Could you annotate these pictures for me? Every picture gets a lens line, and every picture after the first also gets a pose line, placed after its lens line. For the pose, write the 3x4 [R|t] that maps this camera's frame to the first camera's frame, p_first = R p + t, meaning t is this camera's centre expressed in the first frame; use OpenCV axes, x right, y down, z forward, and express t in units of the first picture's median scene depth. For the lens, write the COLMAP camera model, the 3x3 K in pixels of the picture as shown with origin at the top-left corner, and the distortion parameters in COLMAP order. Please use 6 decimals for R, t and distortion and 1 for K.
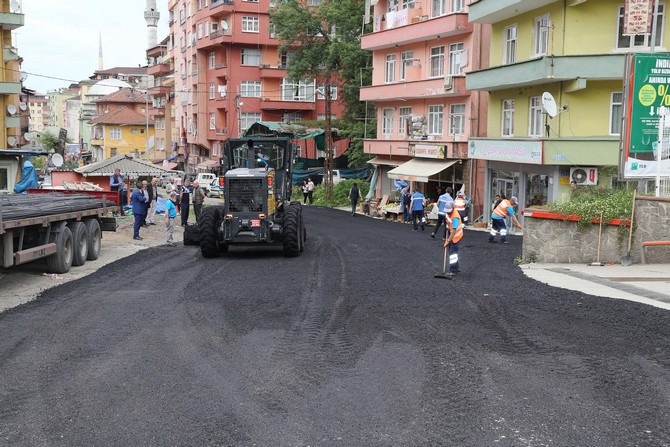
lens RADIAL K [[950.5, 0, 333.7], [0, 950.5, 224.1], [0, 0, 1]] dist [0.196986, 0.000000]
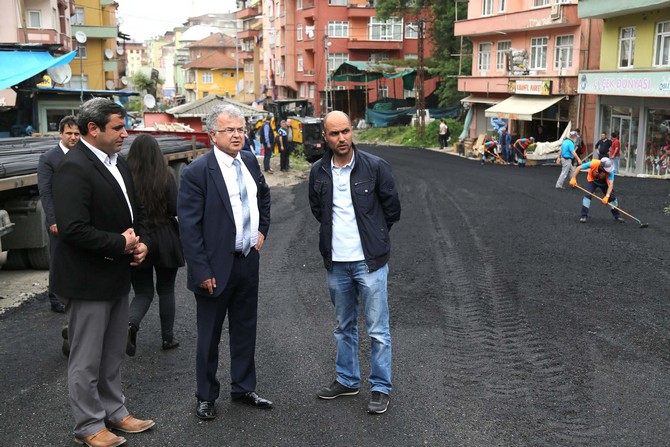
lens RADIAL K [[900.7, 0, 336.4], [0, 900.7, 224.4], [0, 0, 1]] dist [0.189084, 0.000000]
pose [[0.996494, 0.002488, -0.083625, -0.015116], [0.003108, 0.997767, 0.066718, -0.001782], [0.083604, -0.066744, 0.994261, 0.071686]]
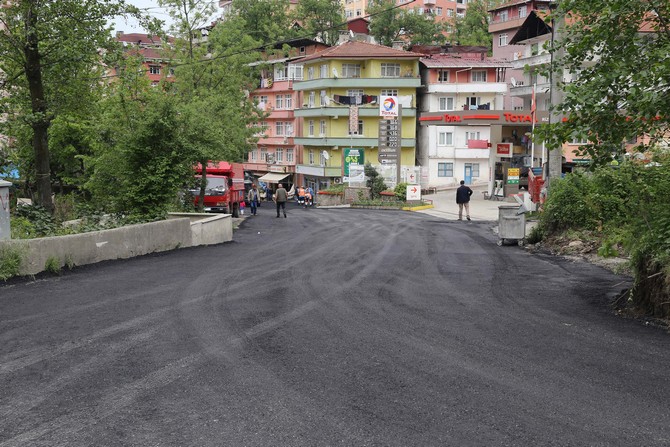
lens RADIAL K [[900.7, 0, 333.7], [0, 900.7, 223.3], [0, 0, 1]] dist [0.189084, 0.000000]
pose [[0.979437, -0.025384, 0.200146, -0.179454], [0.024668, 0.999677, 0.006072, 0.036878], [-0.200236, -0.001010, 0.979747, -0.997765]]
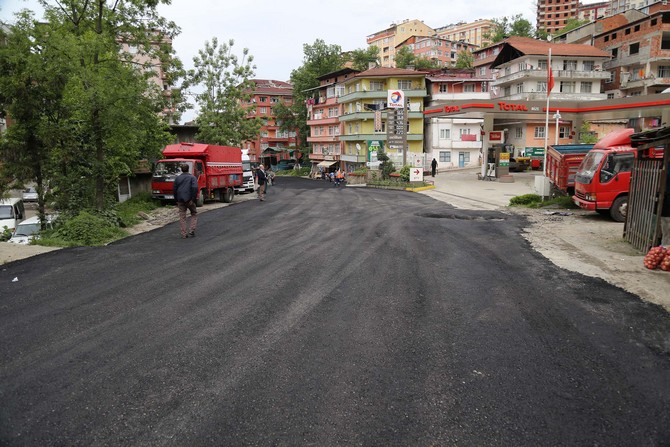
lens RADIAL K [[469.5, 0, 336.0], [0, 469.5, 224.4], [0, 0, 1]] dist [-0.087980, 0.000151]
pose [[0.994689, -0.038738, 0.095362, -0.036301], [0.031287, 0.996429, 0.078427, 0.023137], [-0.098060, -0.075027, 0.992348, -0.566827]]
